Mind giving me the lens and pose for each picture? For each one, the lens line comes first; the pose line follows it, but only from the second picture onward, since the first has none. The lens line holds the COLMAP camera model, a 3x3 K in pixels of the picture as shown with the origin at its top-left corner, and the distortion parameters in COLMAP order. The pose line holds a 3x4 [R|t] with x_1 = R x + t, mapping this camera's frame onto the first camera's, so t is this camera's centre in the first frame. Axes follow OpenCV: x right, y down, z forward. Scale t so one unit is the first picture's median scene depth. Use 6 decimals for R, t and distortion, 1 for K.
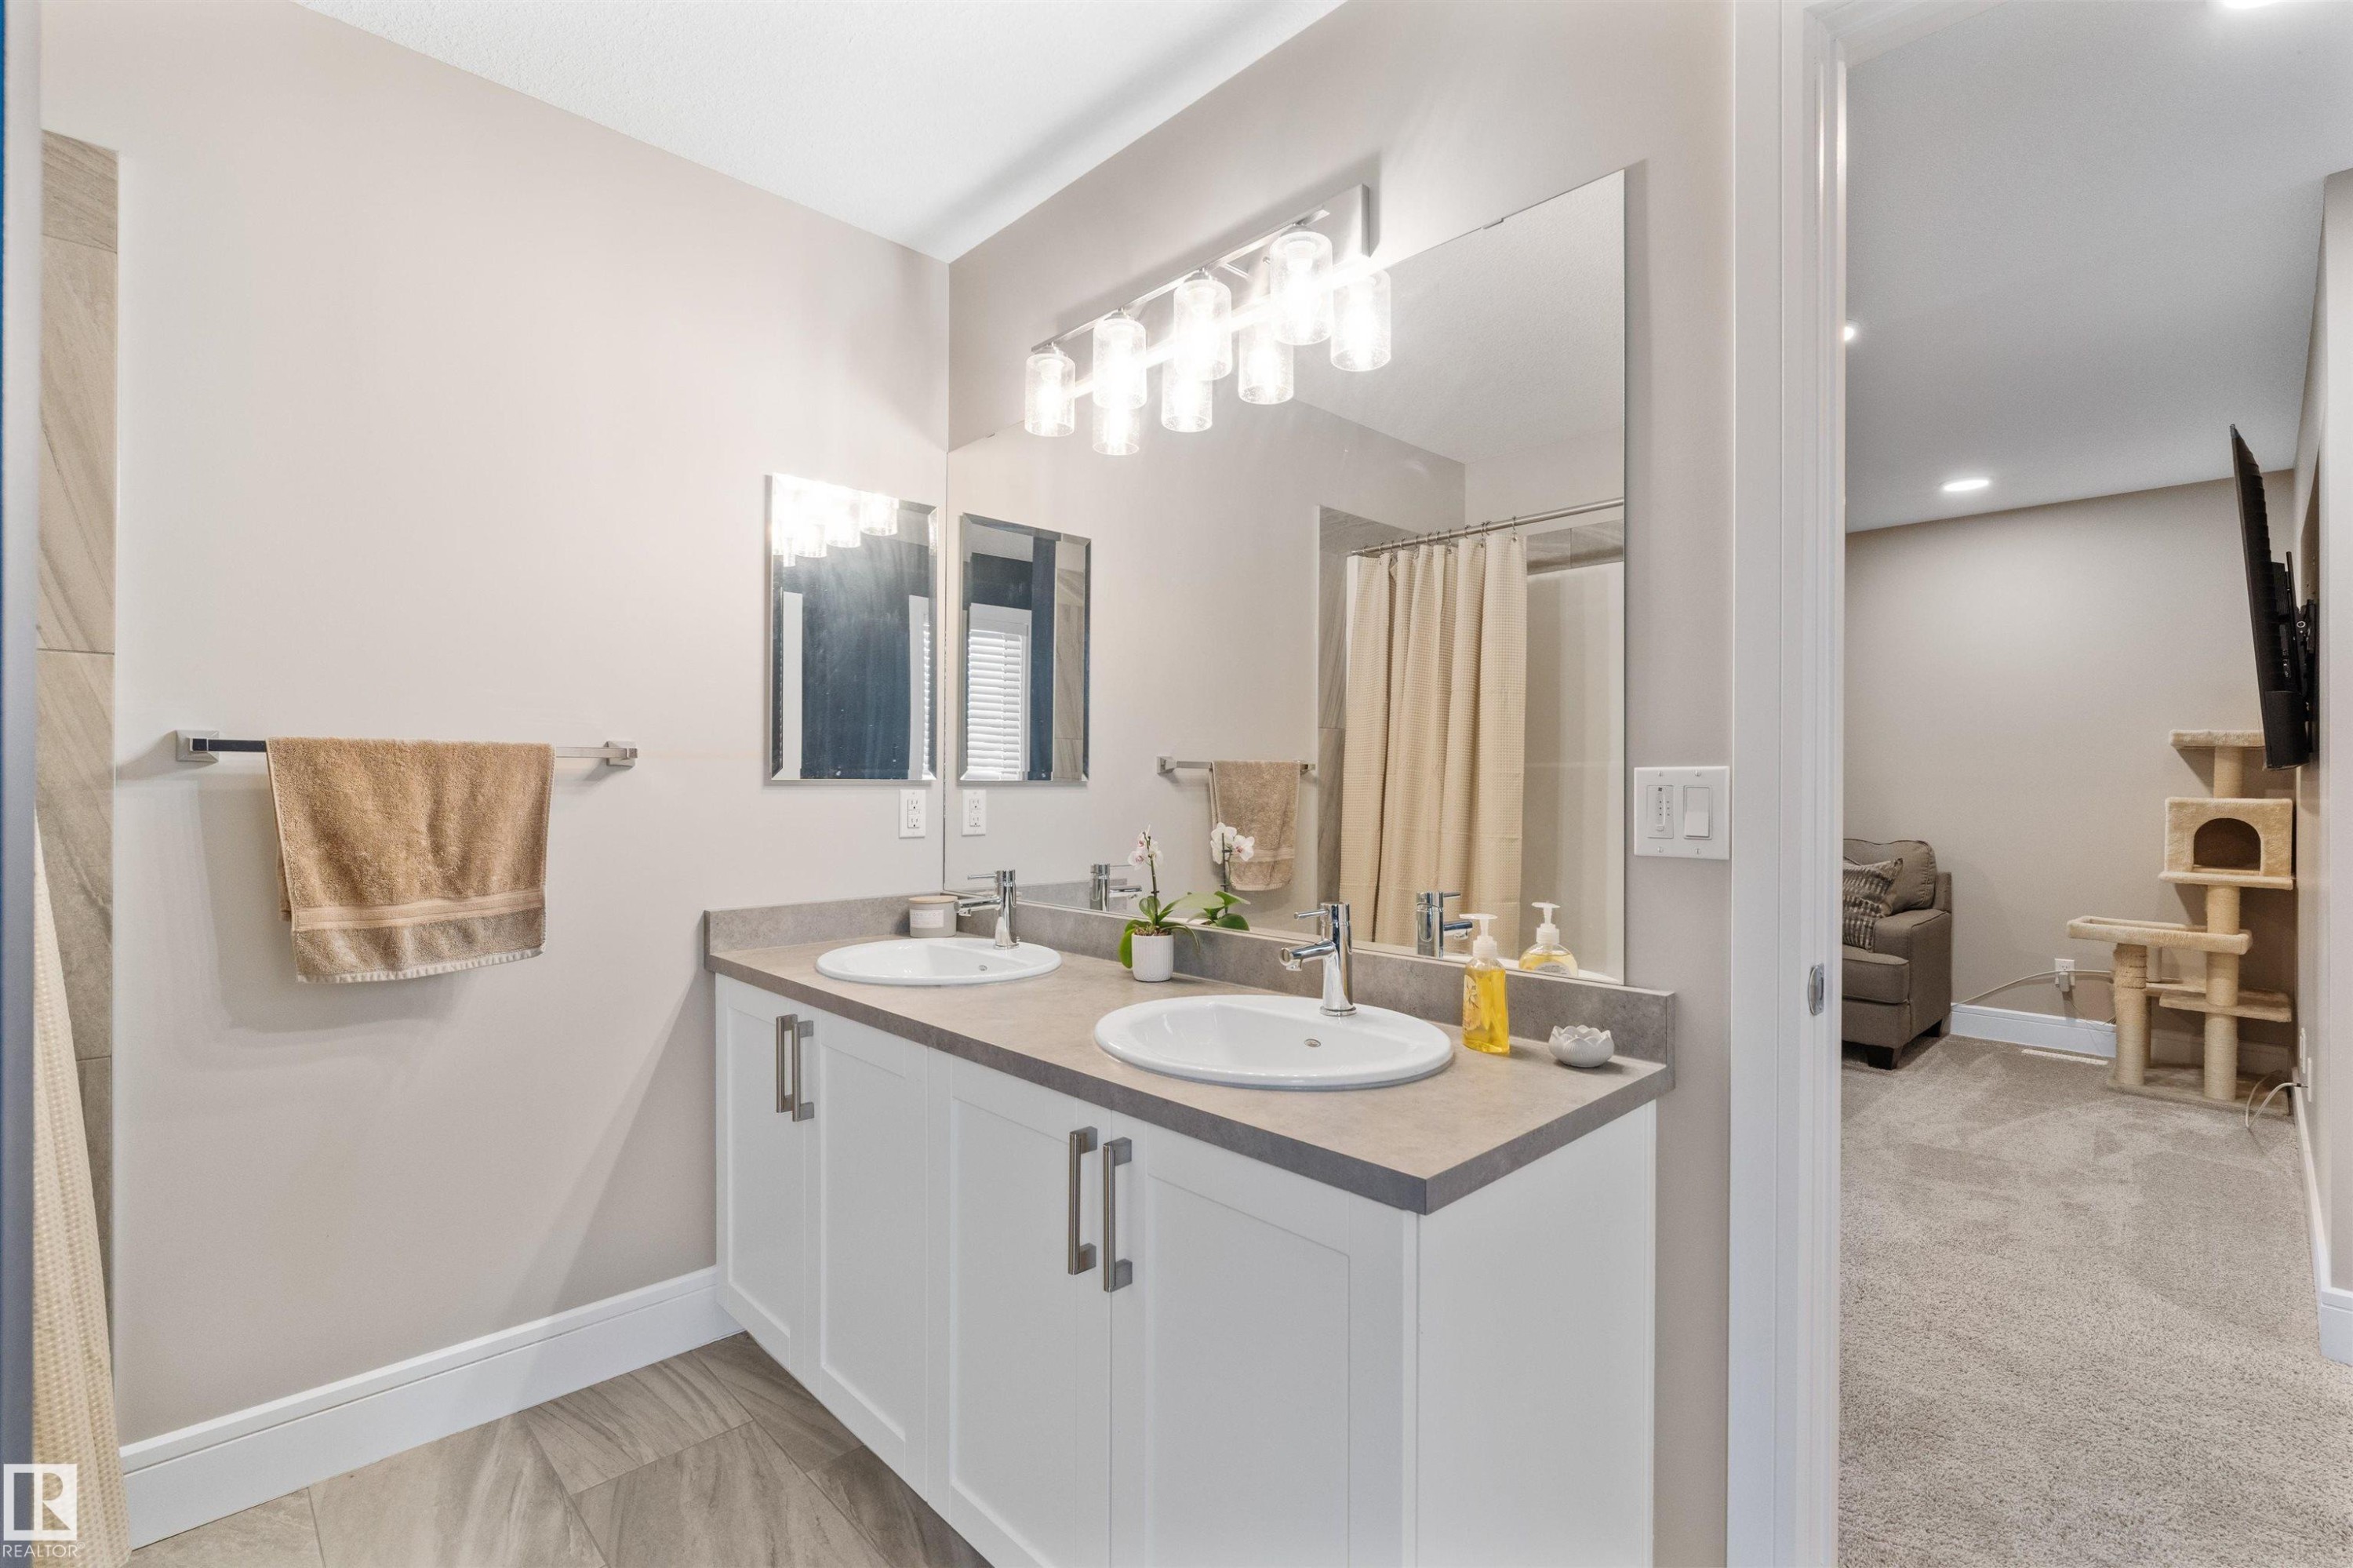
lens RADIAL K [[1065.3, 0, 1175.2], [0, 1065.3, 773.8], [0, 0, 1]] dist [-0.009142, 0.003785]
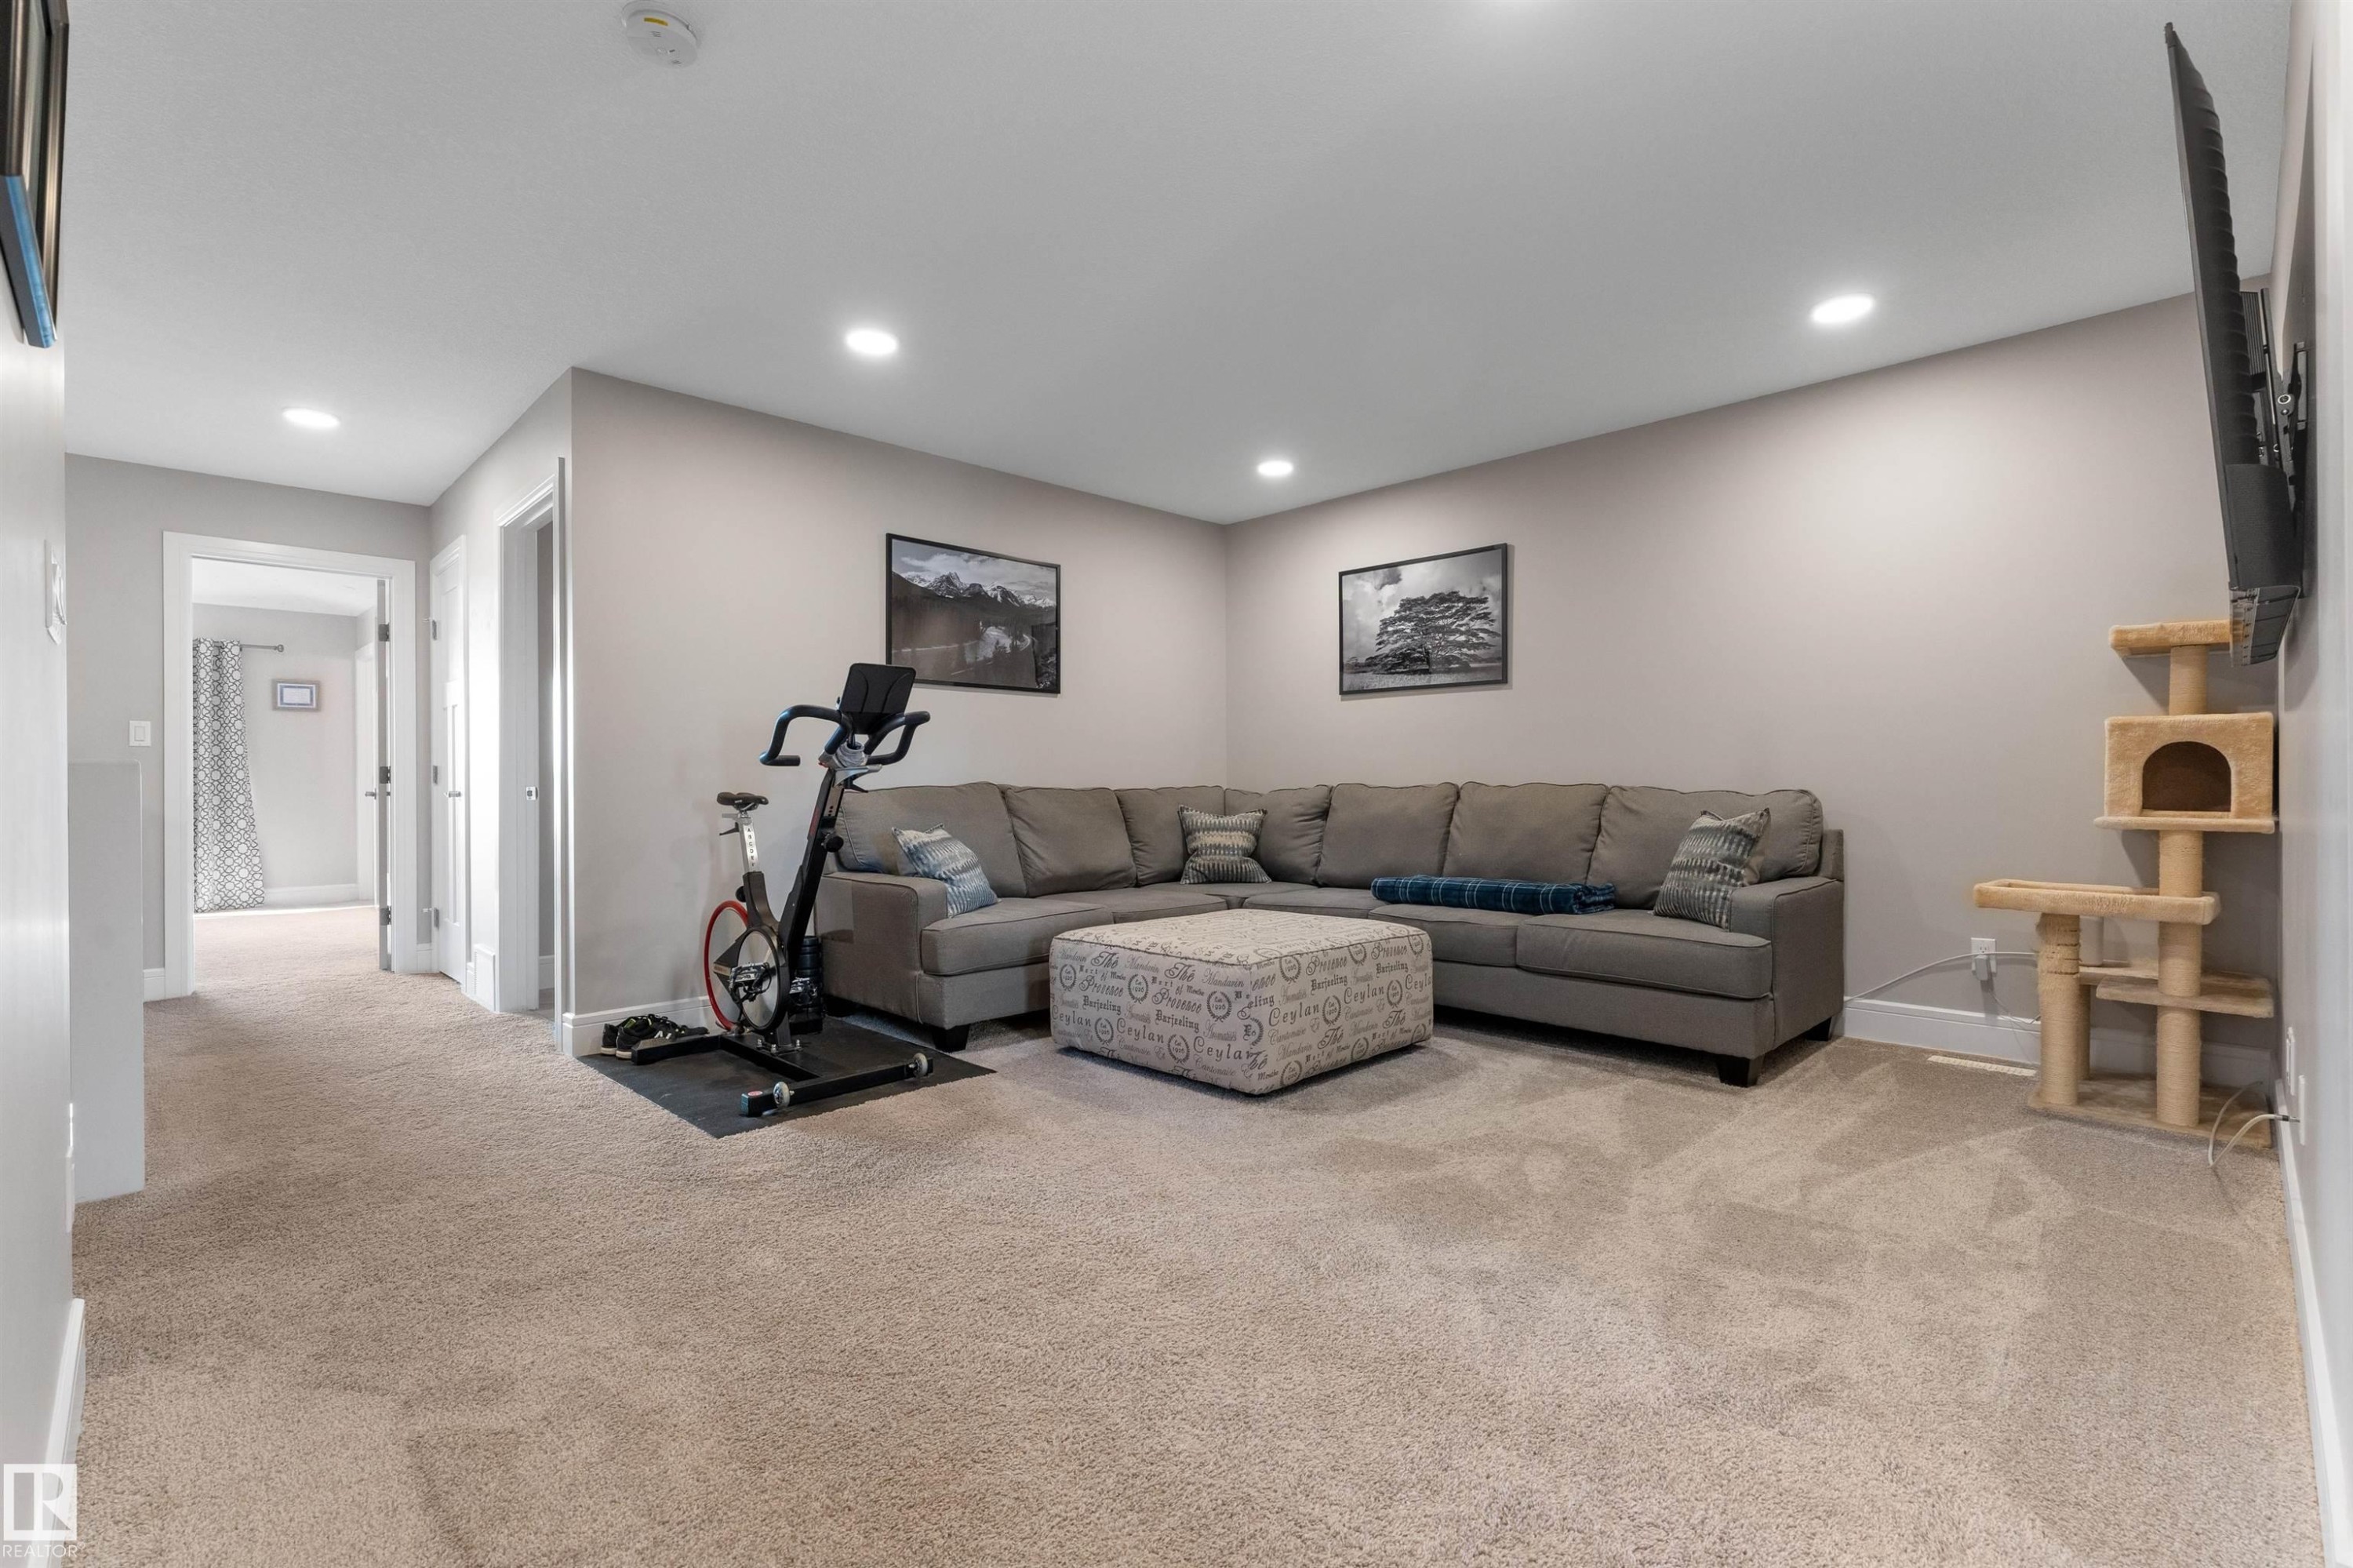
lens RADIAL K [[1065.3, 0, 1180.9], [0, 1065.3, 782.0], [0, 0, 1]] dist [-0.009142, 0.003785]
pose [[0.999881, -0.011414, 0.010416, 0.282588], [0.011360, 0.999921, 0.005288, 0.057617], [-0.010476, -0.005169, 0.999932, 0.267236]]
